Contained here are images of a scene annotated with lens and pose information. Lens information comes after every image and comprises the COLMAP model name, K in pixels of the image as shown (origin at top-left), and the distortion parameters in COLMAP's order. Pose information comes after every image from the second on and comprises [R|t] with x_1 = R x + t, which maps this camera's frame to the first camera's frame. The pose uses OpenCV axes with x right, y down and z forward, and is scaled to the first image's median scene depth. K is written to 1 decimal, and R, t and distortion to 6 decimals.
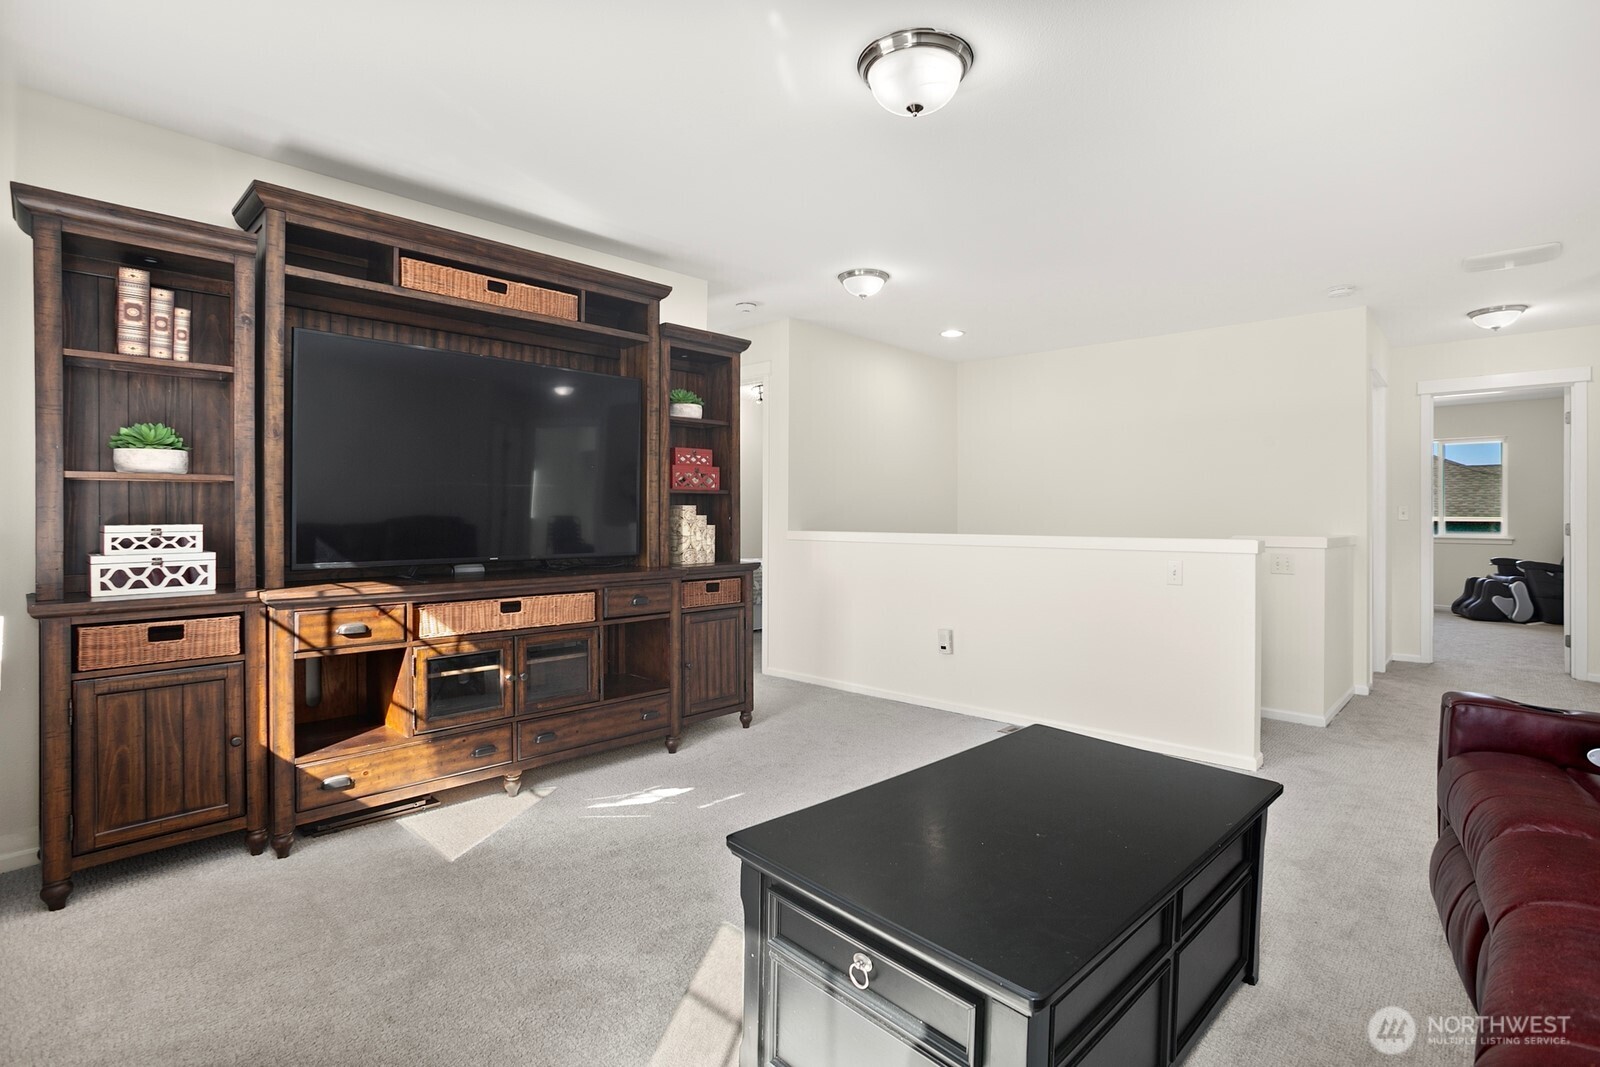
lens RADIAL K [[773.6, 0, 811.3], [0, 773.6, 508.8], [0, 0, 1]] dist [-0.042636, 0.017186]
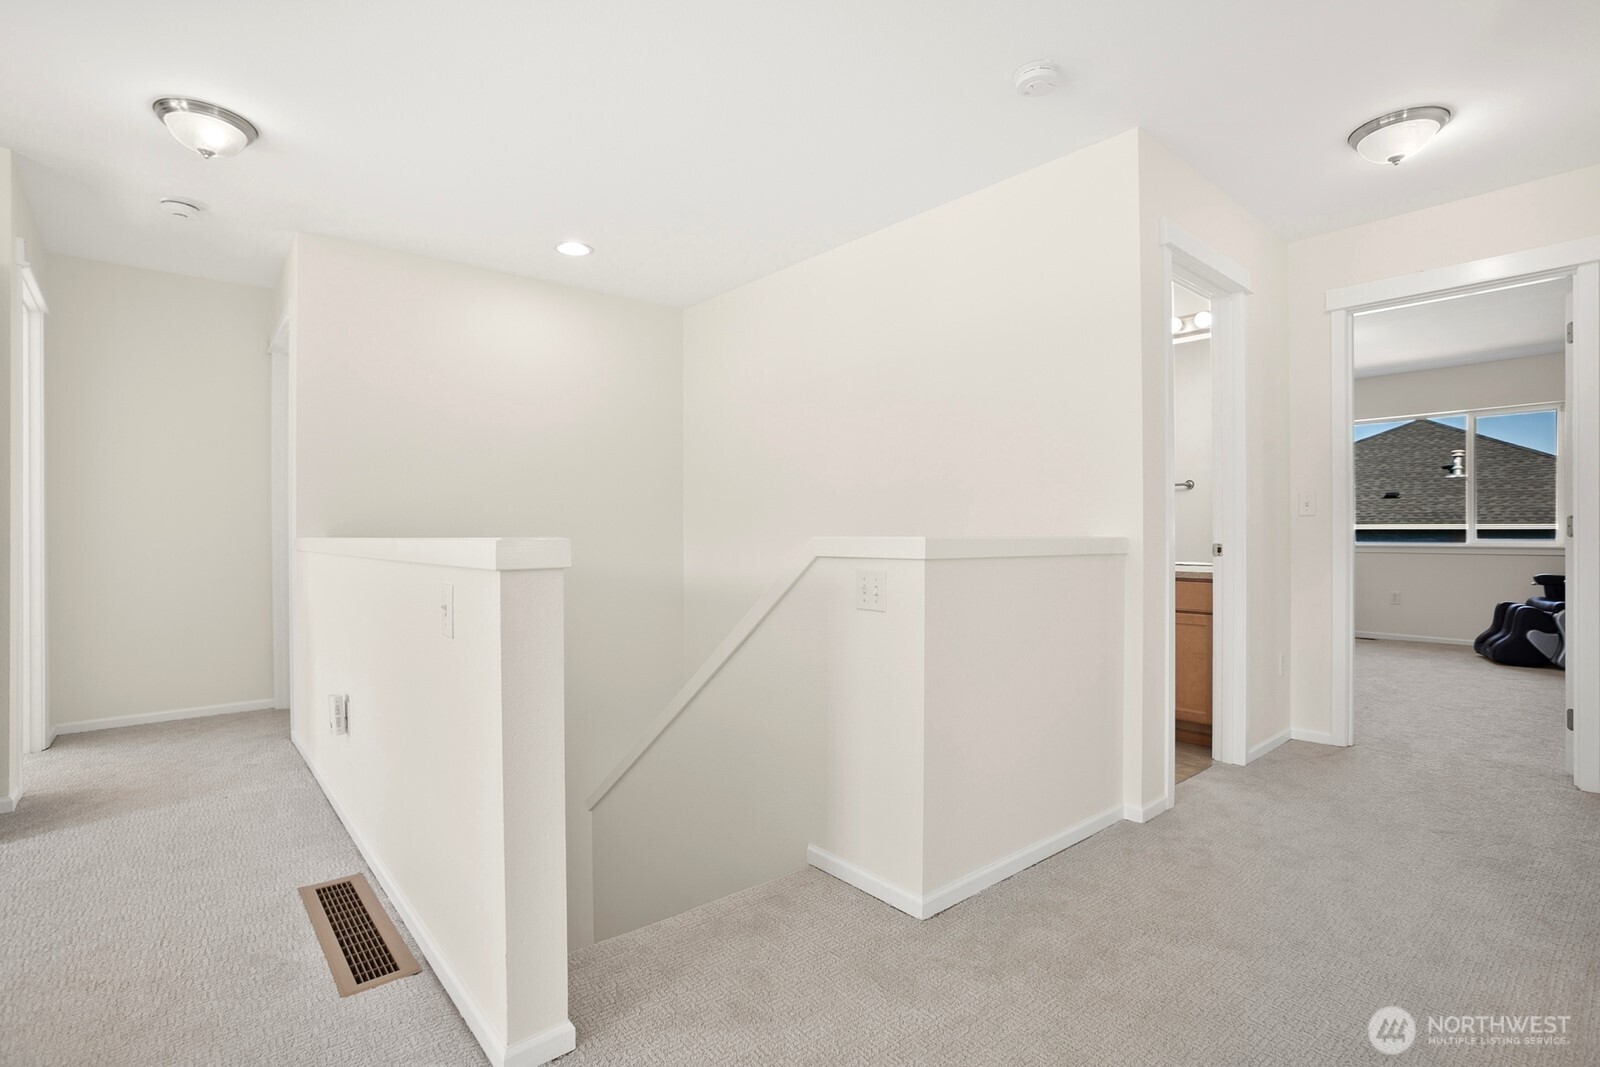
lens RADIAL K [[773.6, 0, 795.1], [0, 773.6, 541.3], [0, 0, 1]] dist [-0.042636, 0.017186]
pose [[0.992902, -0.005174, -0.118820, 0.680917], [0.007894, 0.999717, 0.022433, 0.028646], [0.118670, -0.023211, 0.992662, 0.505078]]
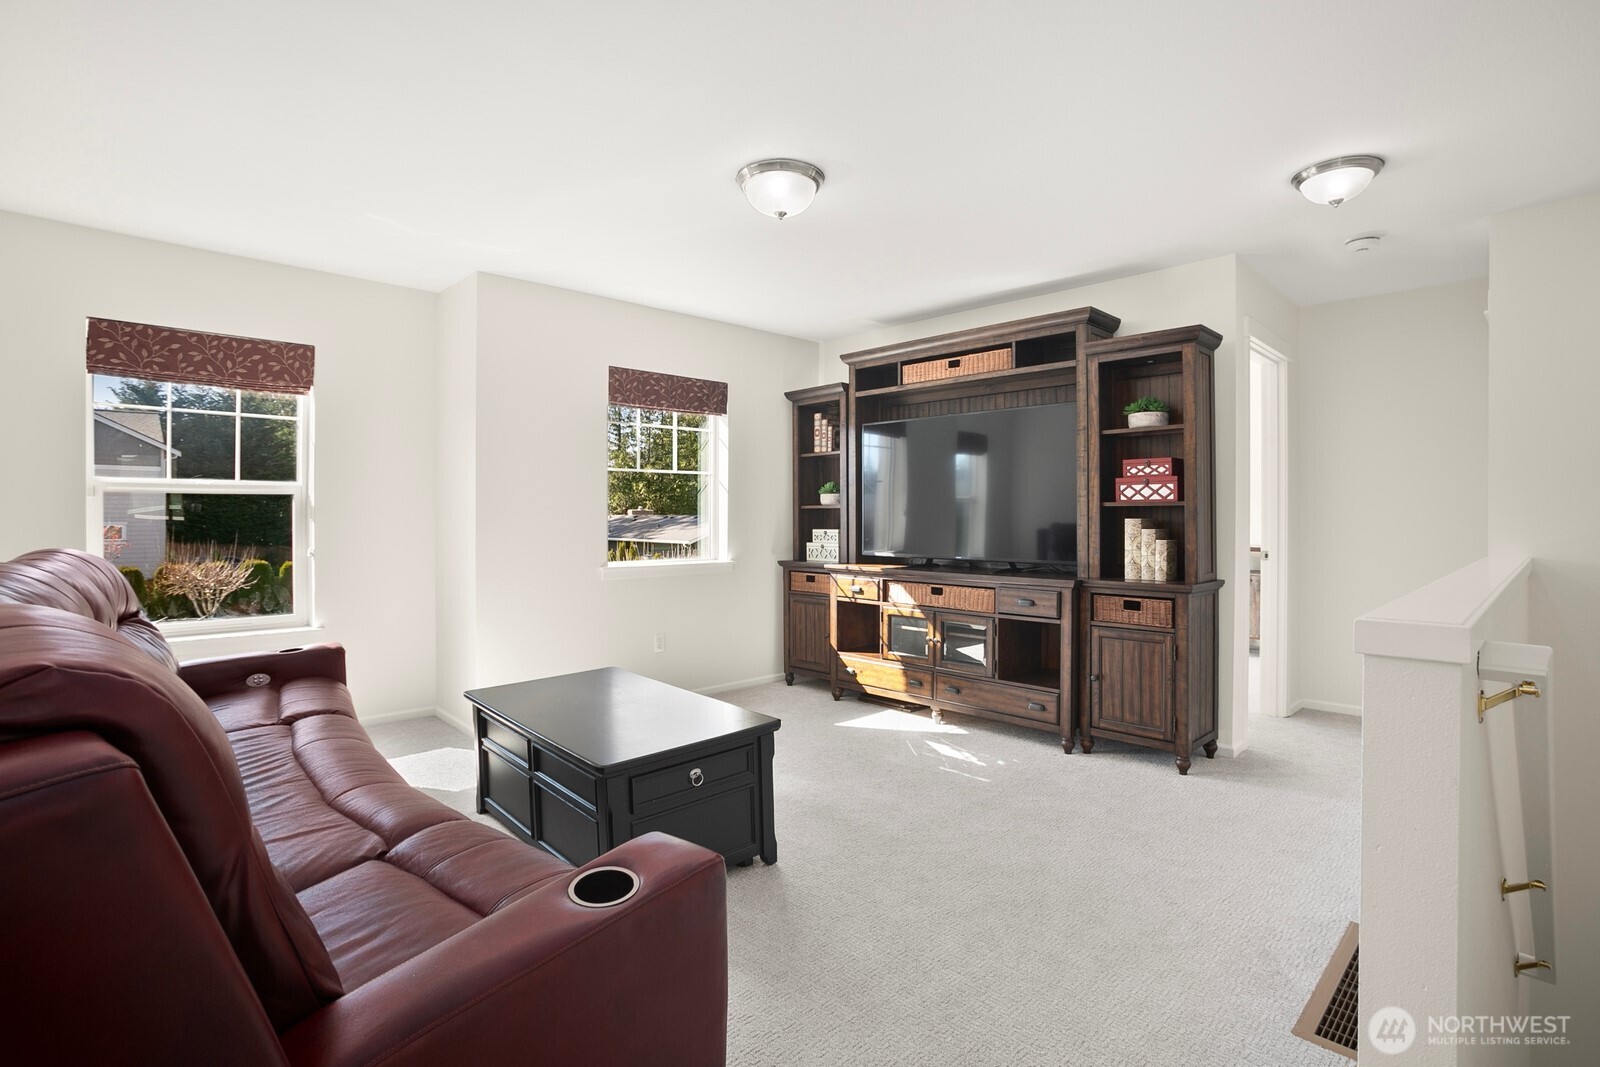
lens RADIAL K [[773.6, 0, 793.5], [0, 773.6, 525.2], [0, 0, 1]] dist [-0.042636, 0.017186]
pose [[-0.049924, 0.013745, -0.998658, 0.834587], [0.008243, 0.999877, 0.013350, -0.012921], [0.998719, -0.007565, -0.050031, 0.636637]]
